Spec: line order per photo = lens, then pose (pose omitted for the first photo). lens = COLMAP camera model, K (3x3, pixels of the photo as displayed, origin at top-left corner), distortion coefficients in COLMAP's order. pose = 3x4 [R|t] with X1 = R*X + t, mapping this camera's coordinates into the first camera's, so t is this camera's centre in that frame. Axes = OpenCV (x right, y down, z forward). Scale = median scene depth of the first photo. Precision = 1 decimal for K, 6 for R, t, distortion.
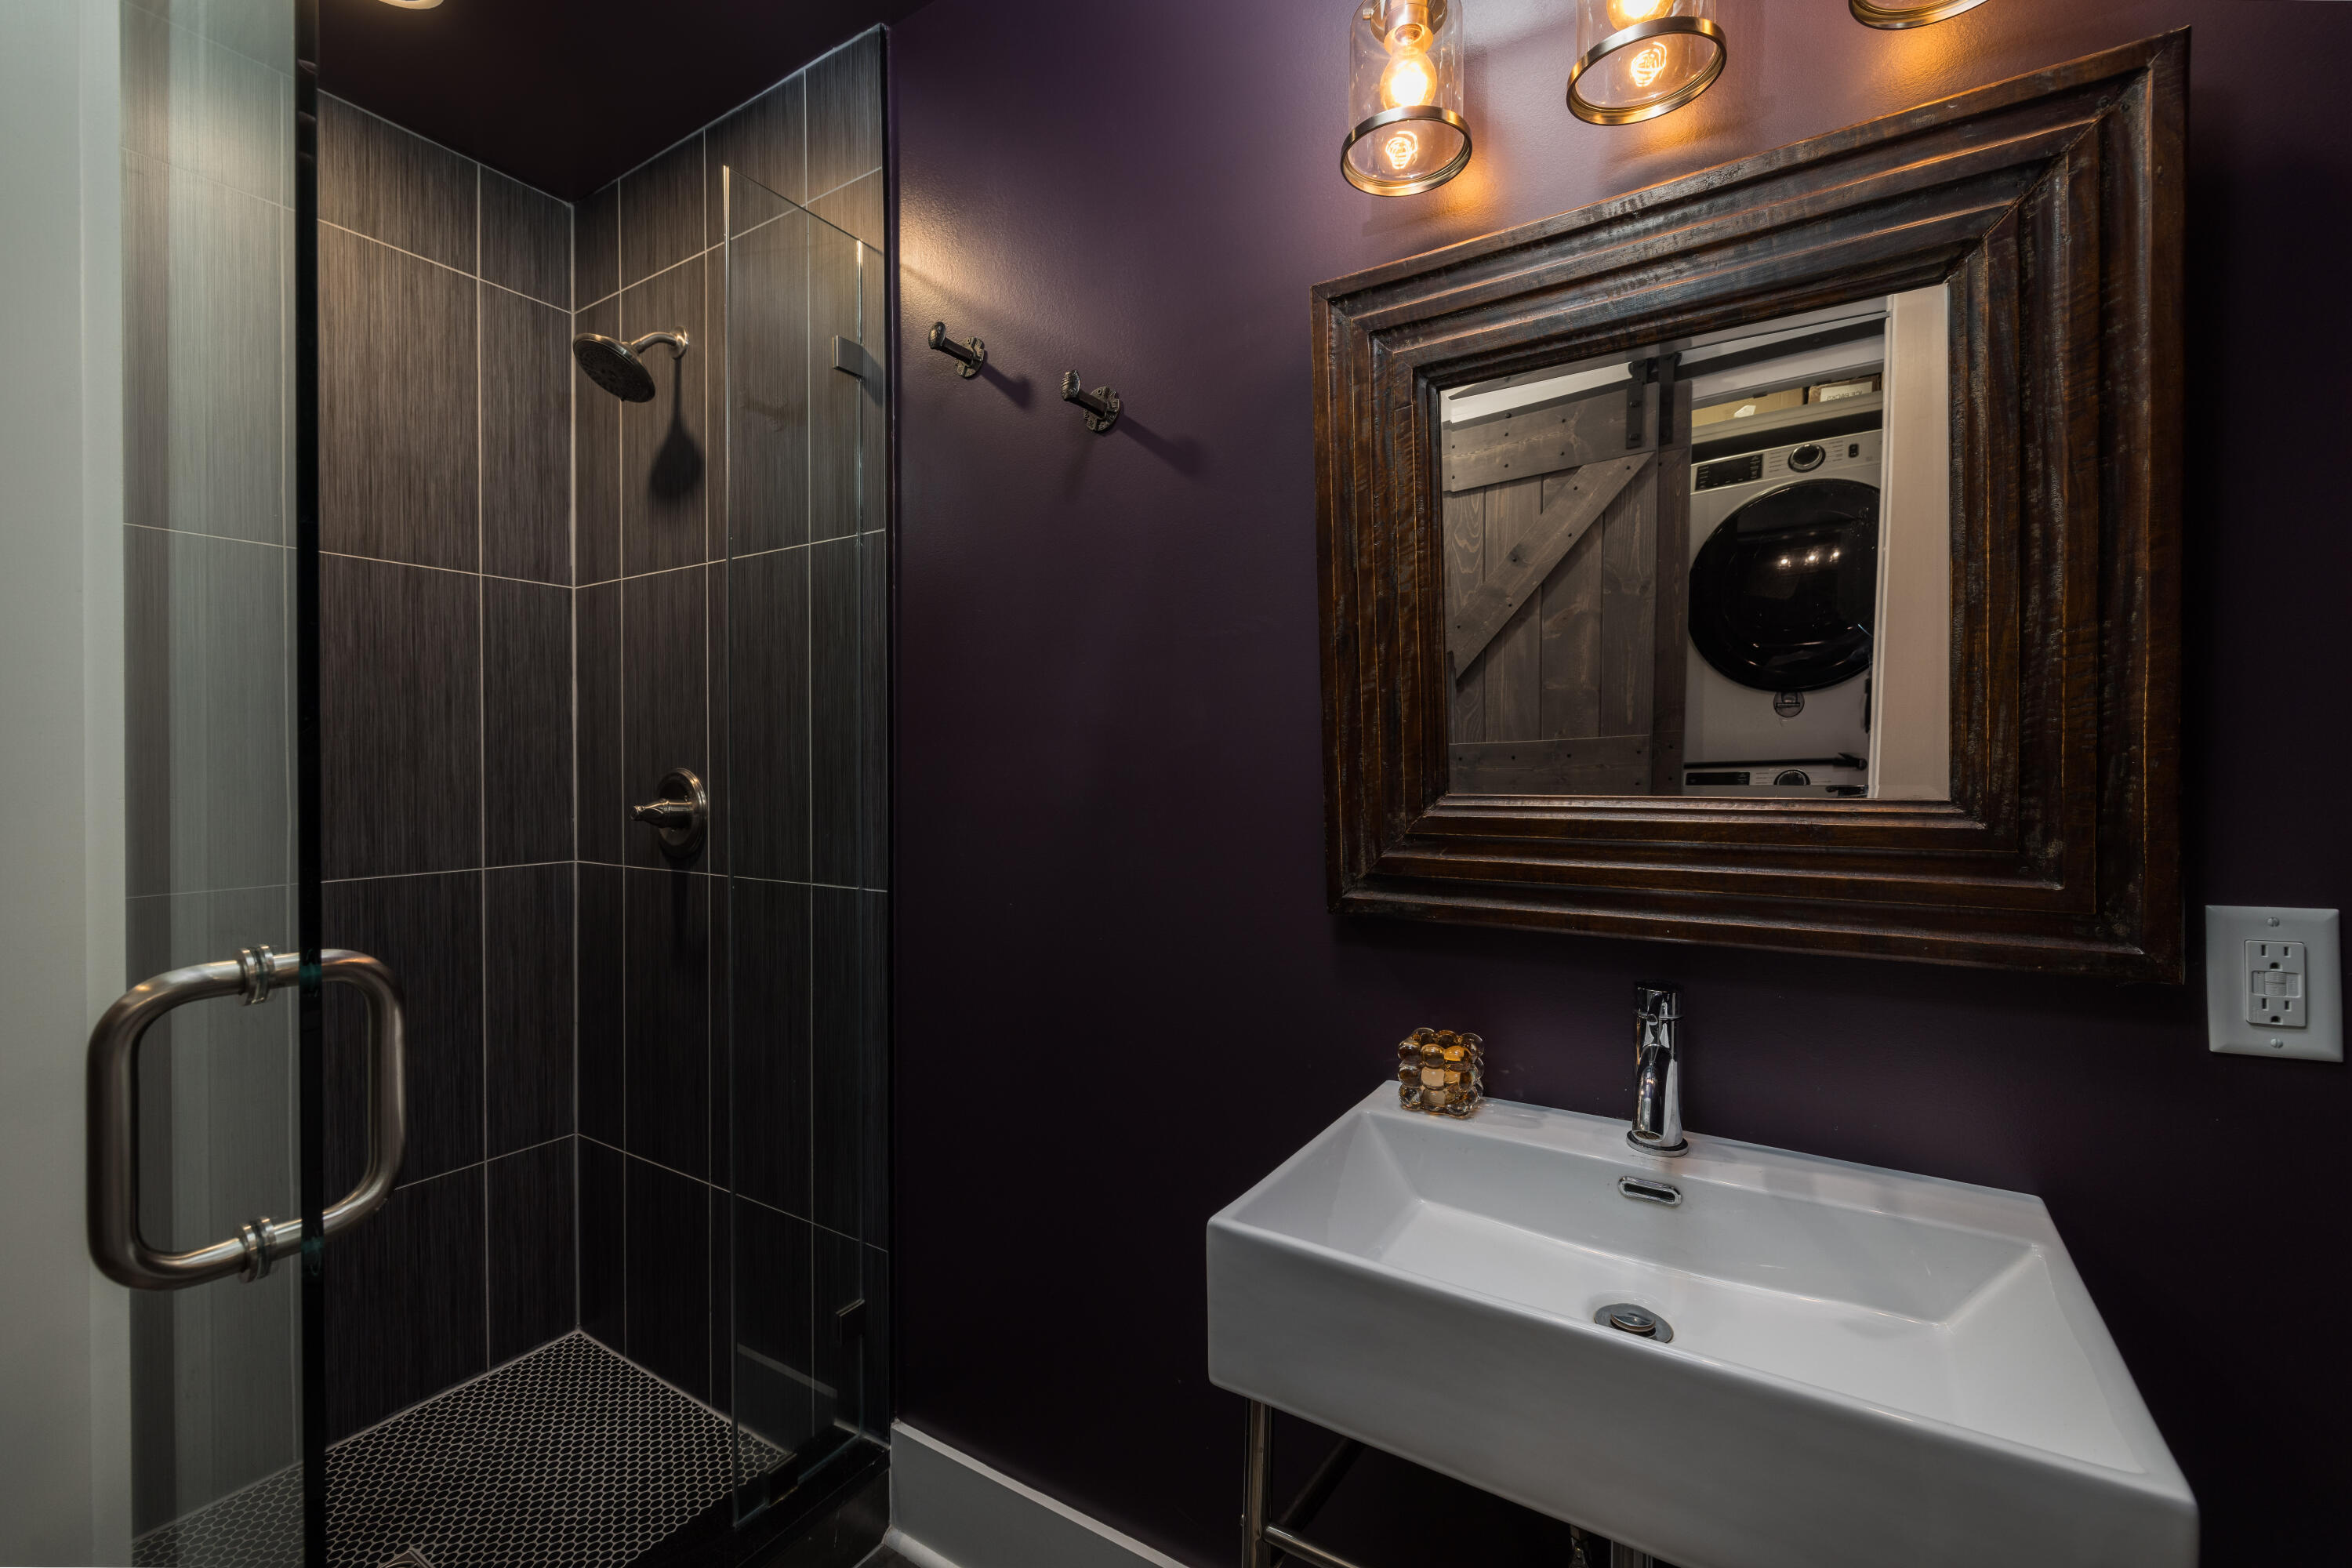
lens RADIAL K [[1003.0, 0, 1168.3], [0, 1003.0, 772.6], [0, 0, 1]] dist [0.004369, 0.000552]
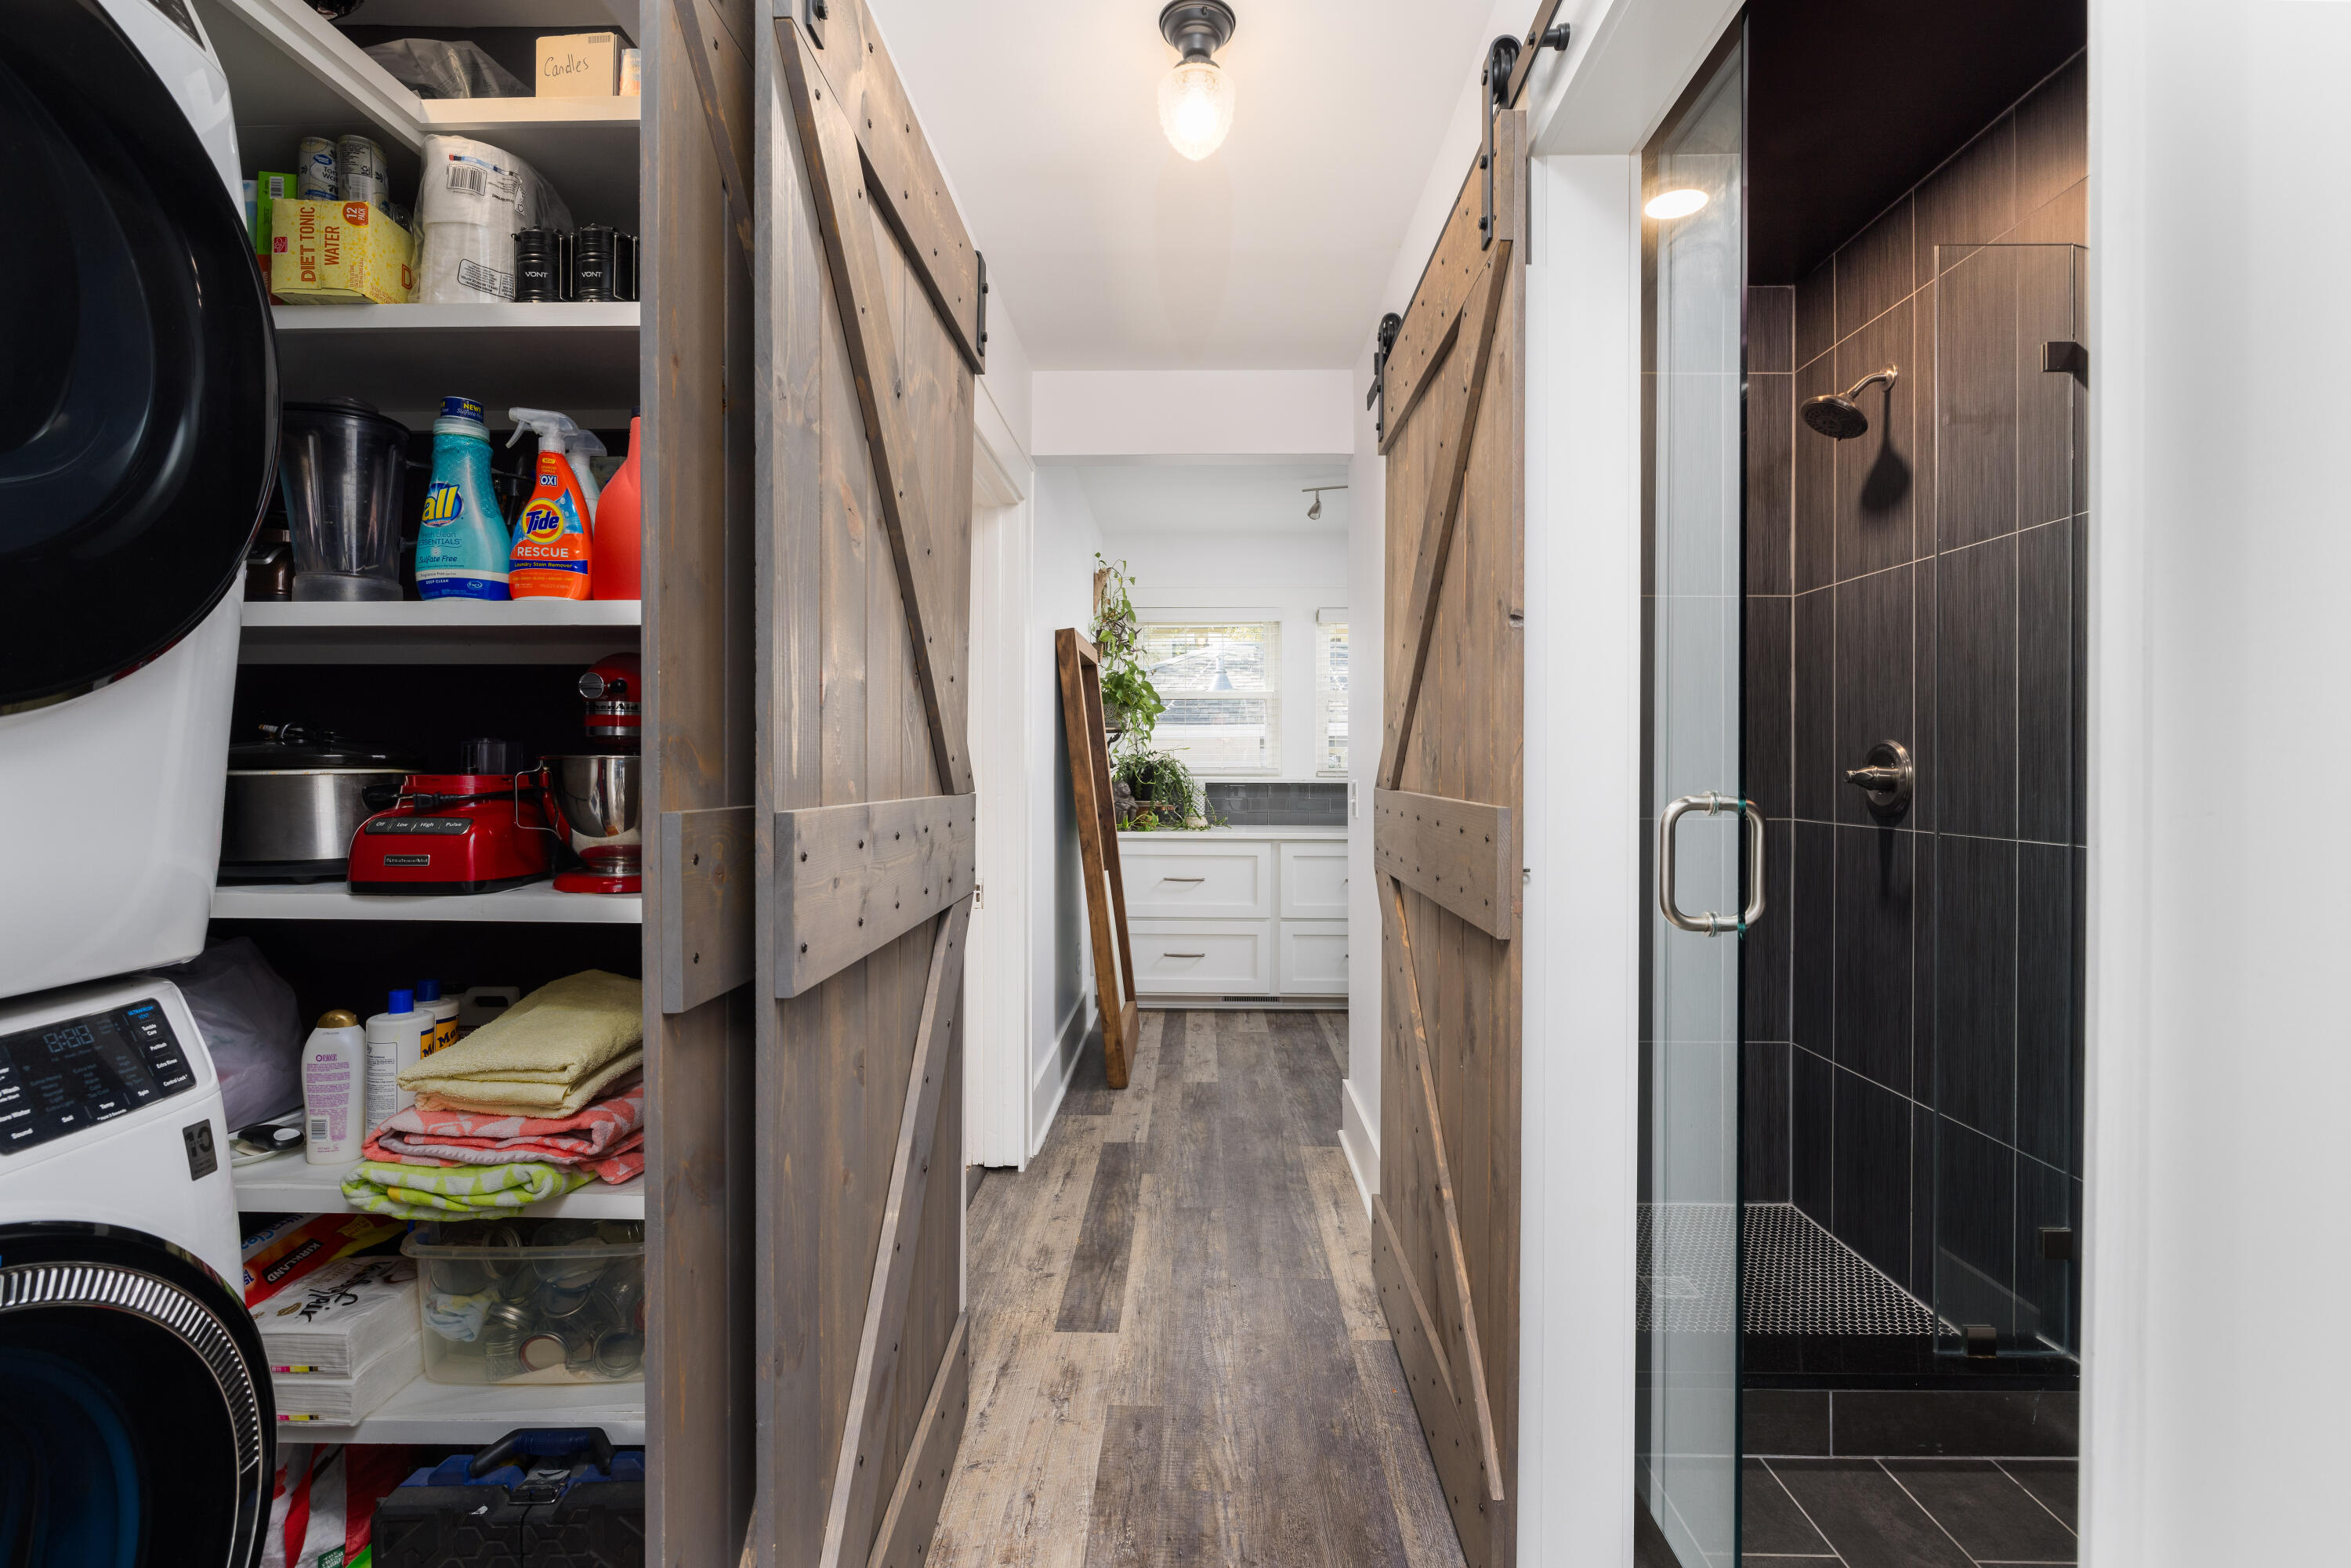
lens RADIAL K [[1046.4, 0, 1177.7], [0, 1046.4, 769.0], [0, 0, 1]] dist [-0.009228, 0.001046]
pose [[0.506868, 0.005889, -0.862003, 0.144164], [-0.005365, 0.999979, 0.003677, 0.029933], [0.862007, 0.002761, 0.506889, -0.333570]]
